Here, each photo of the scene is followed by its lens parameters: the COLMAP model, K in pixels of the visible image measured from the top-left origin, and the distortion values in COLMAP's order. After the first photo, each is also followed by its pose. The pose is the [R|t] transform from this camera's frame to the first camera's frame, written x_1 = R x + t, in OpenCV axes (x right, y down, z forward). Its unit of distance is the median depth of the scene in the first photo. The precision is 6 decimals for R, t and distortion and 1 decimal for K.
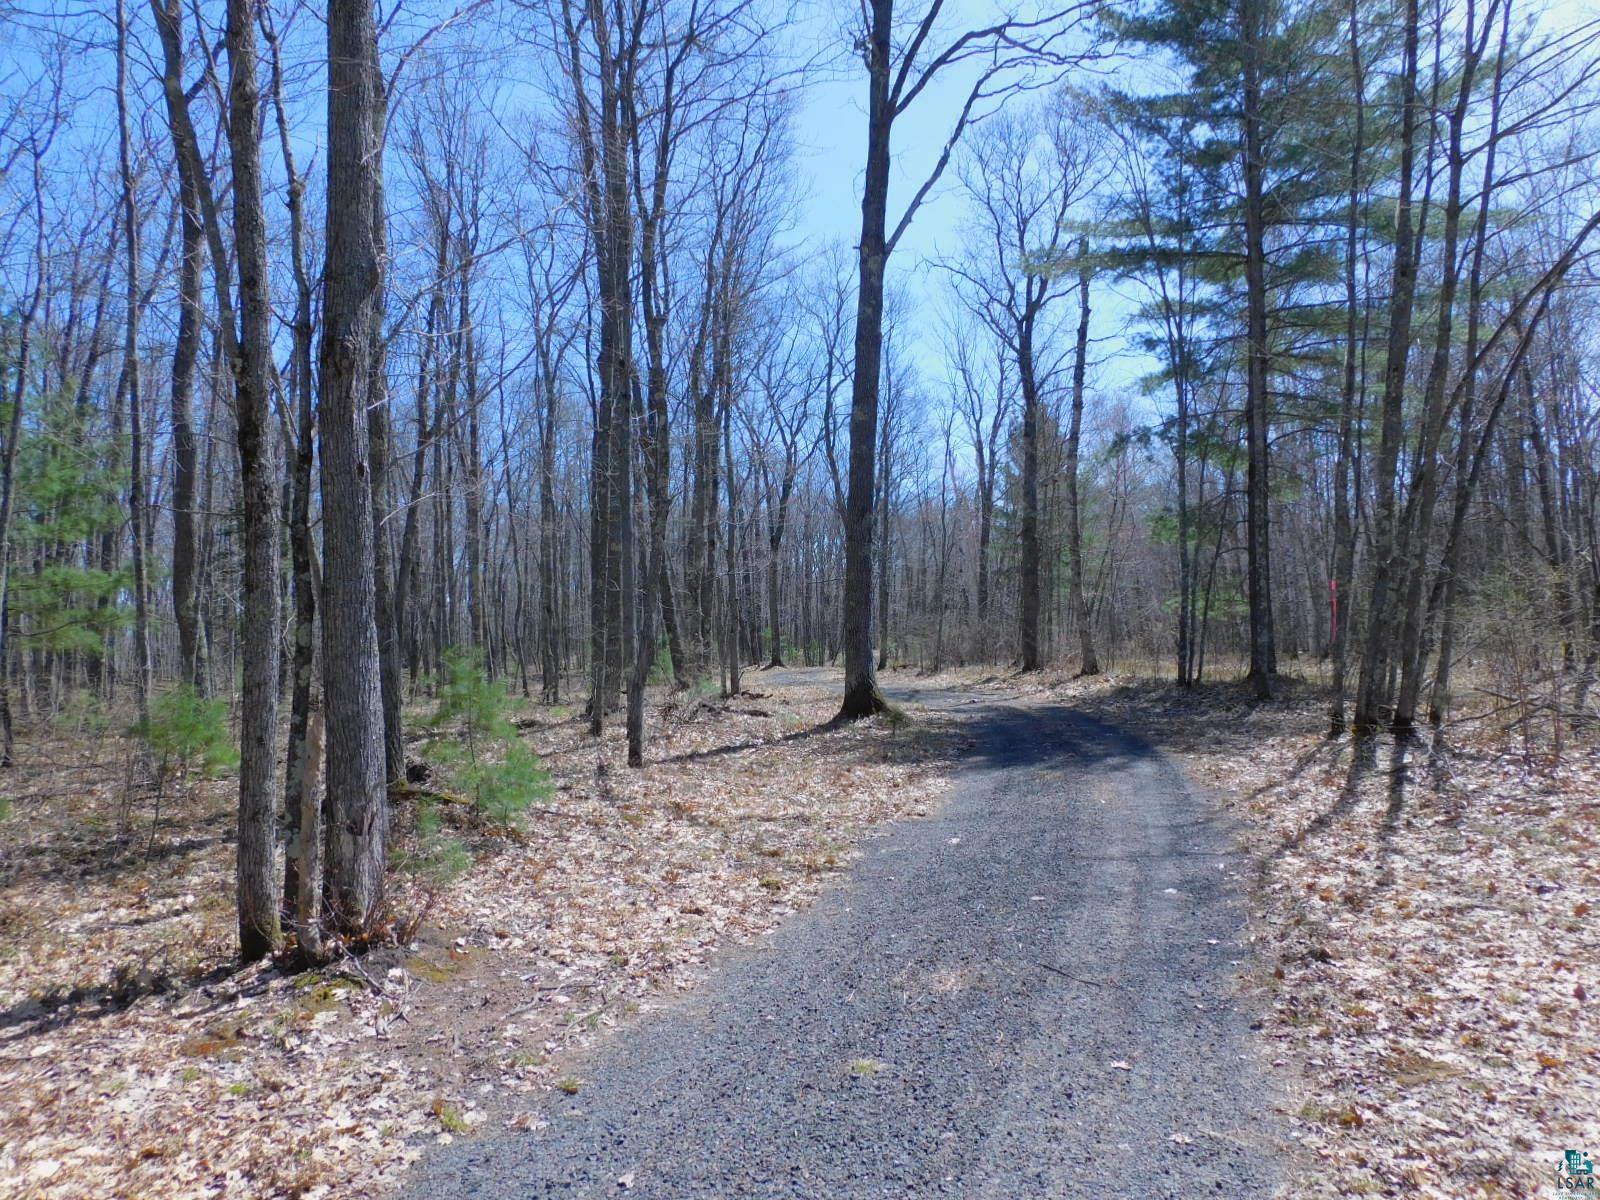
lens RADIAL K [[1141.7, 0, 809.0], [0, 1141.7, 595.2], [0, 0, 1]] dist [-0.004633, -0.001363]
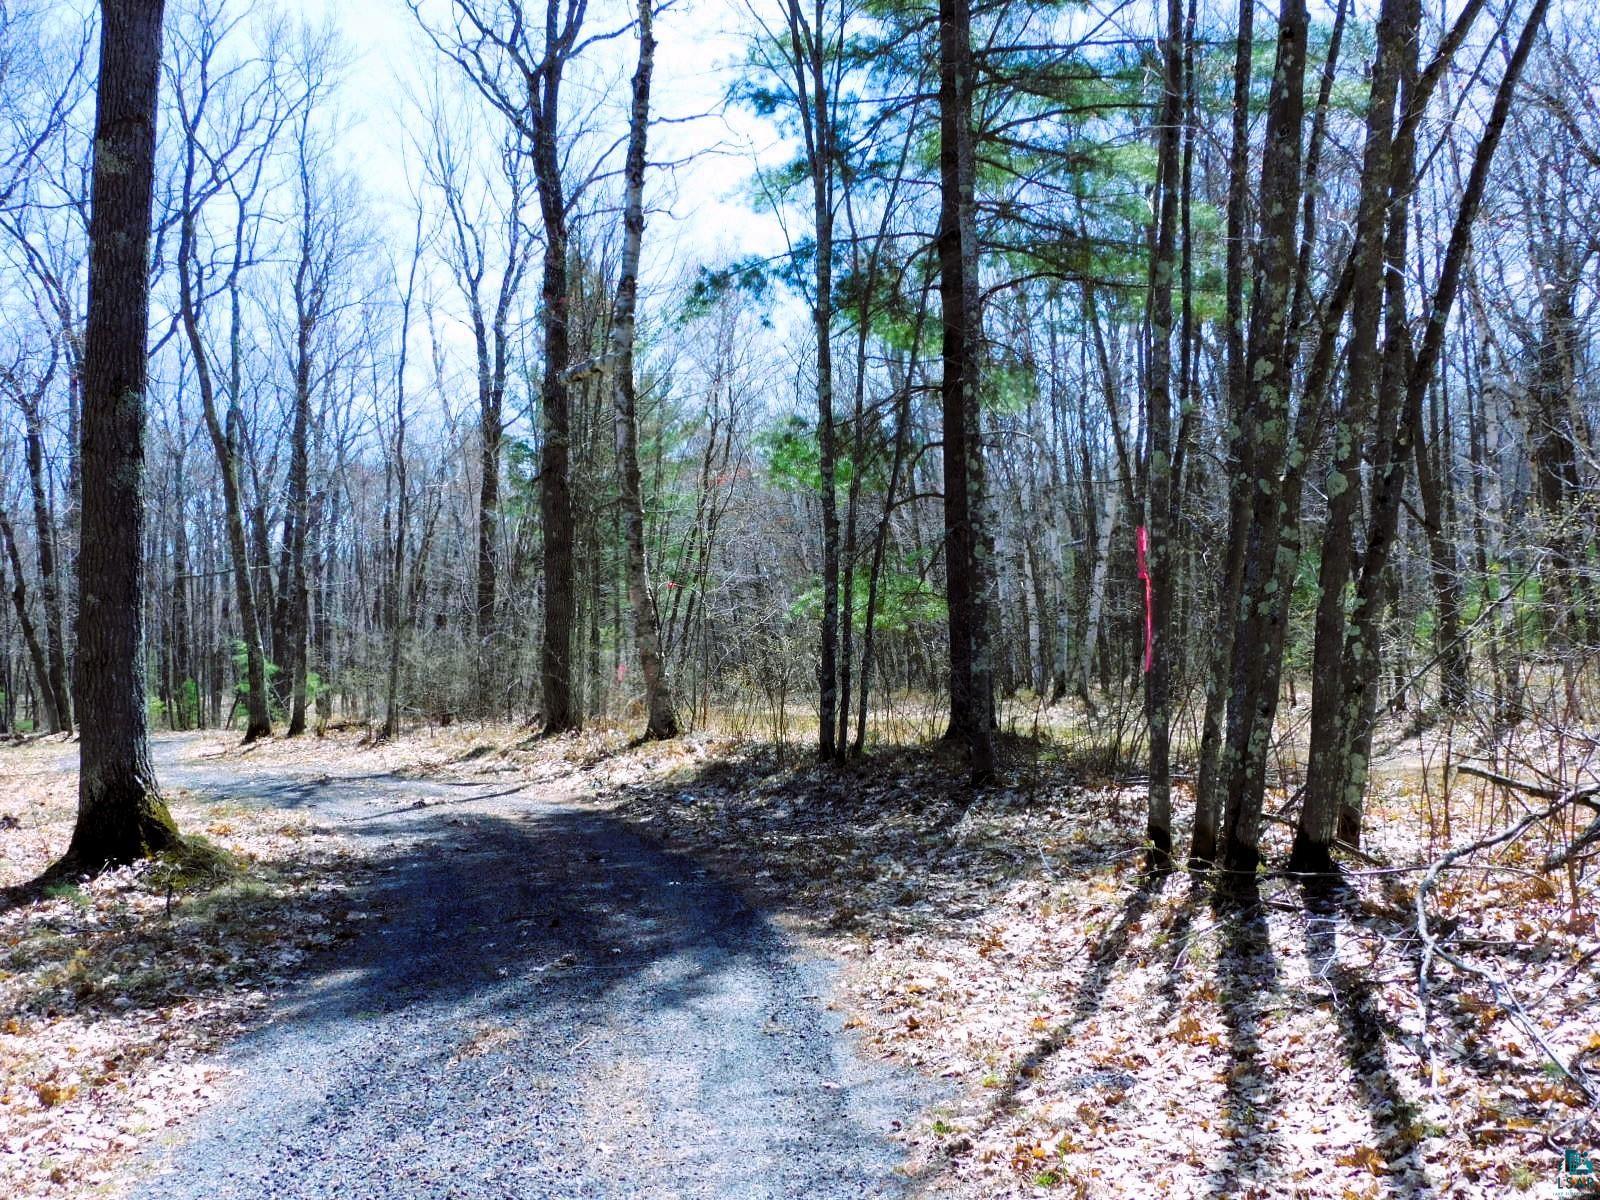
lens RADIAL K [[1849.2, 0, 800.2], [0, 1849.2, 599.0], [0, 0, 1]] dist [0.015317, 0.000000]
pose [[0.955145, -0.007961, 0.296033, 0.061183], [0.008379, 0.999965, -0.000141, 0.006713], [-0.296021, 0.002615, 0.955178, 0.184397]]
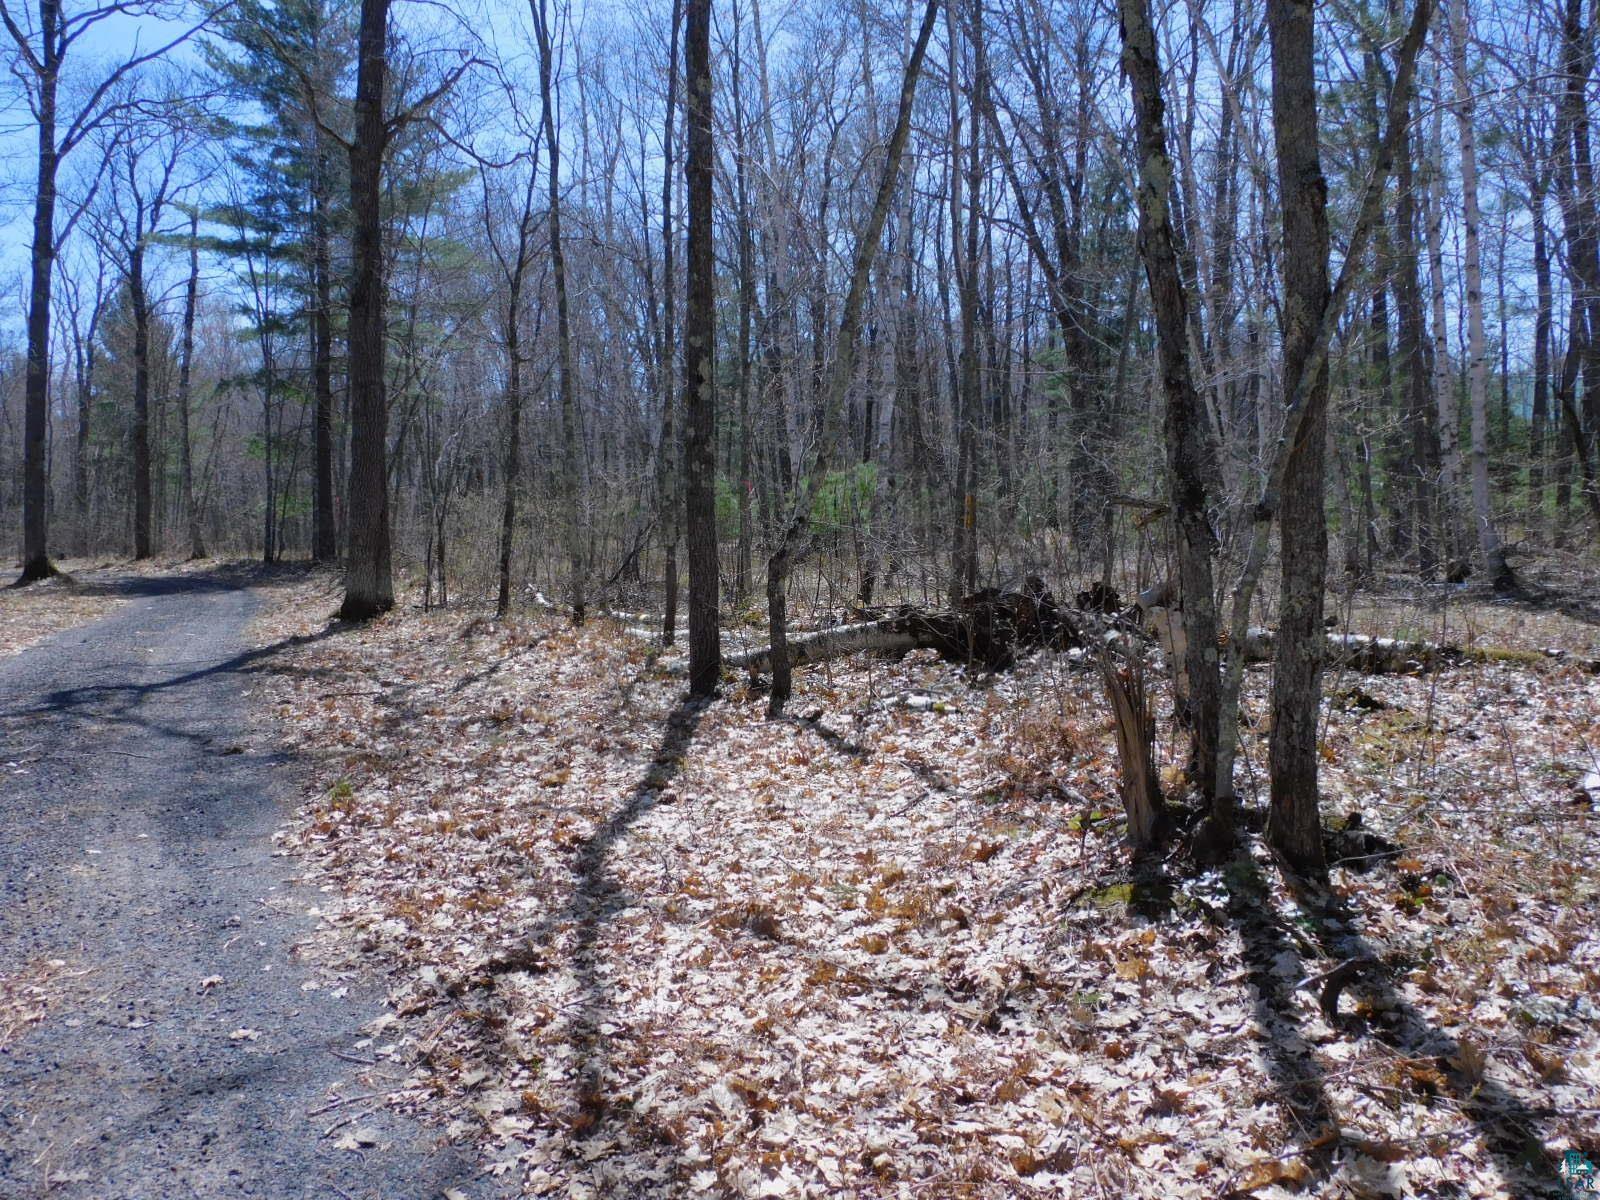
lens RADIAL K [[1418.6, 0, 799.2], [0, 1418.6, 608.6], [0, 0, 1]] dist [0.012359, -0.022790]
pose [[0.796201, -0.022378, 0.604618, -0.199564], [-0.029628, 0.996675, 0.075905, -0.016585], [-0.604306, -0.078349, 0.792891, -0.737006]]
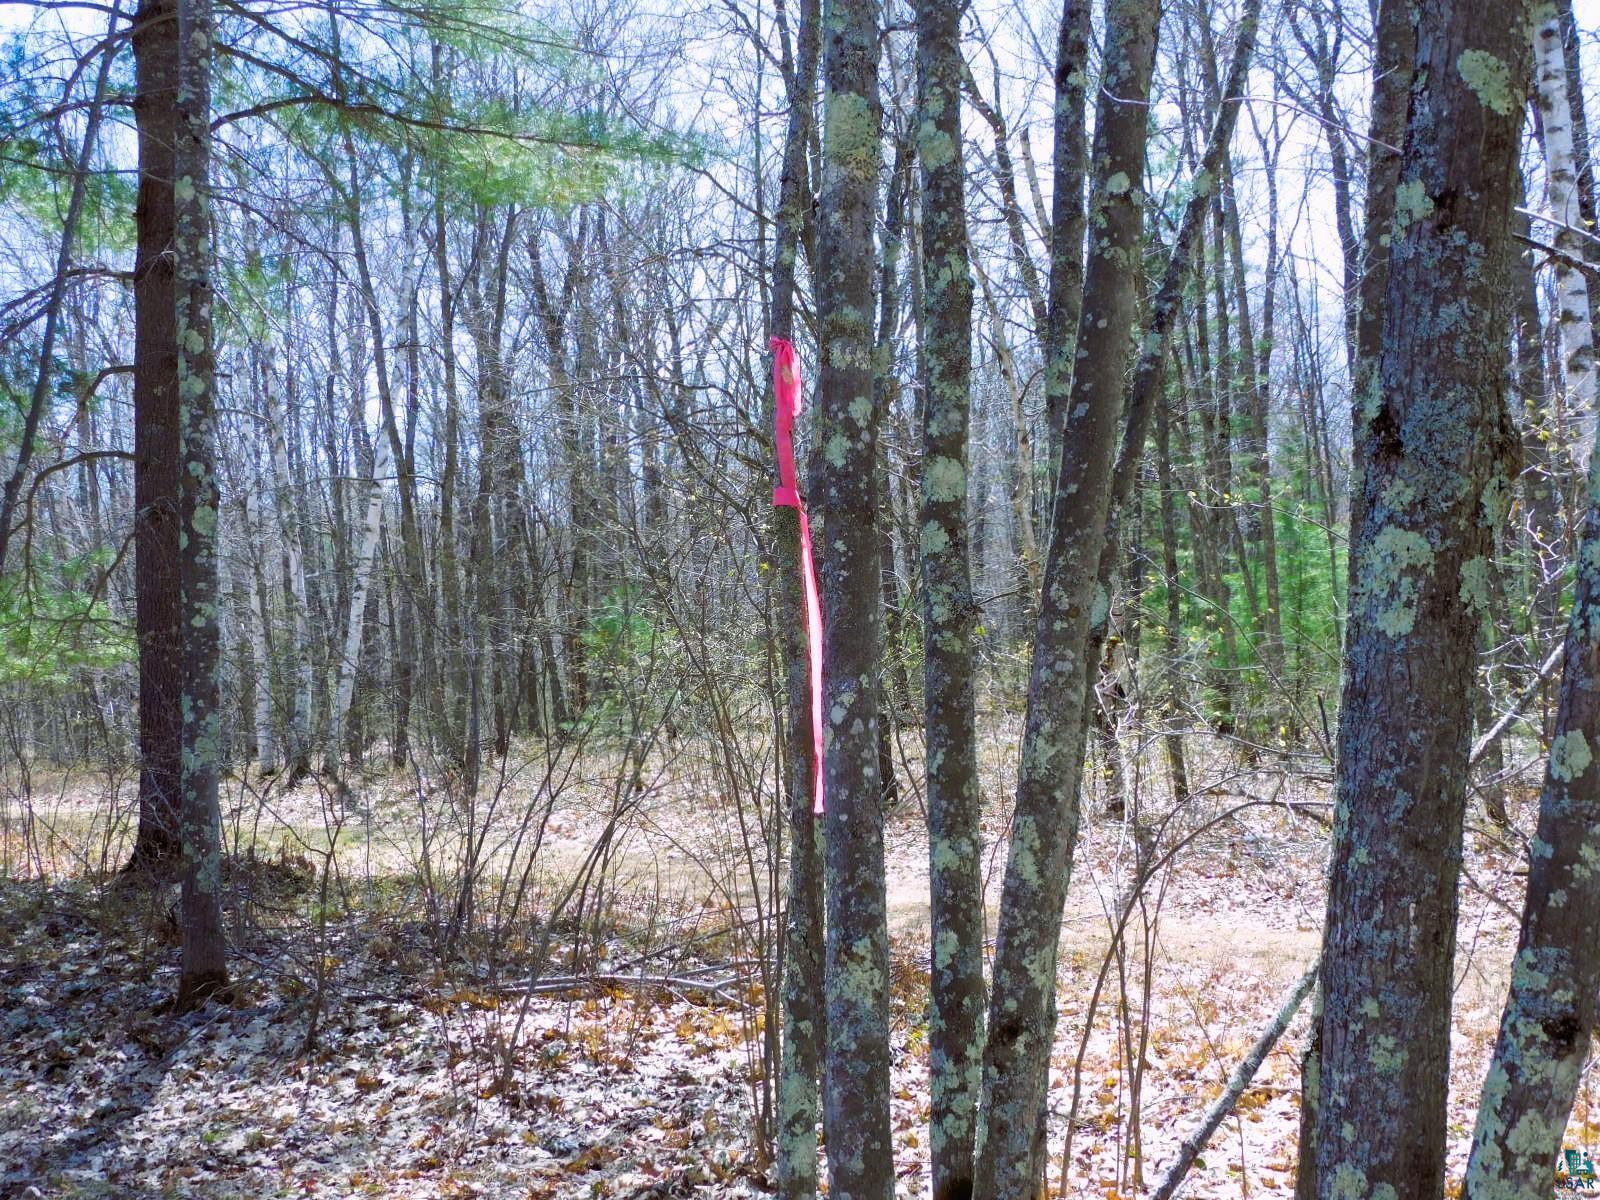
lens RADIAL K [[2126.2, 0, 801.7], [0, 2126.2, 597.5], [0, 0, 1]] dist [0.007984, 0.000000]
pose [[0.777287, 0.015829, 0.628948, 0.156984], [-0.001481, 0.999727, -0.023329, 0.011749], [-0.629145, 0.017202, 0.777098, 0.420535]]
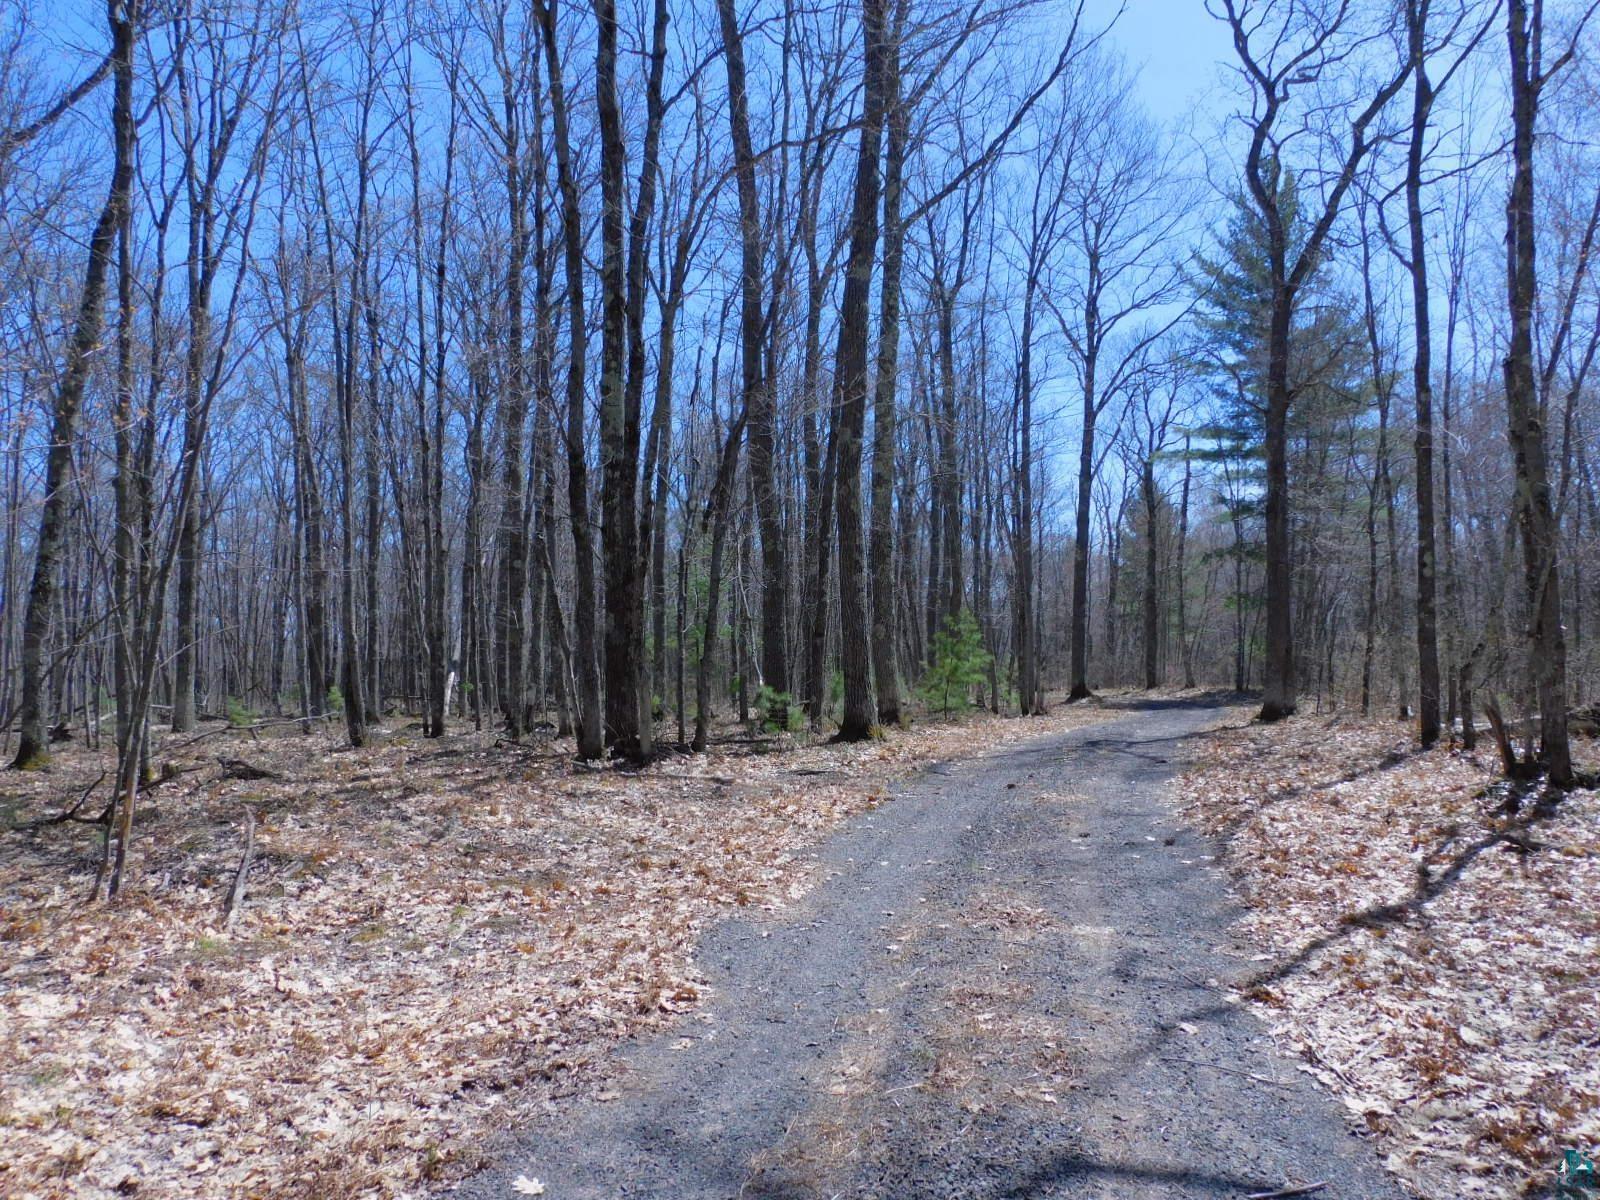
lens RADIAL K [[1300.9, 0, 808.0], [0, 1300.9, 603.6], [0, 0, 1]] dist [-0.020602, -0.003154]
pose [[0.998745, 0.006335, -0.049674, -0.245563], [-0.007234, 0.999813, -0.017950, -0.017662], [0.049551, 0.018287, 0.998604, -1.041204]]
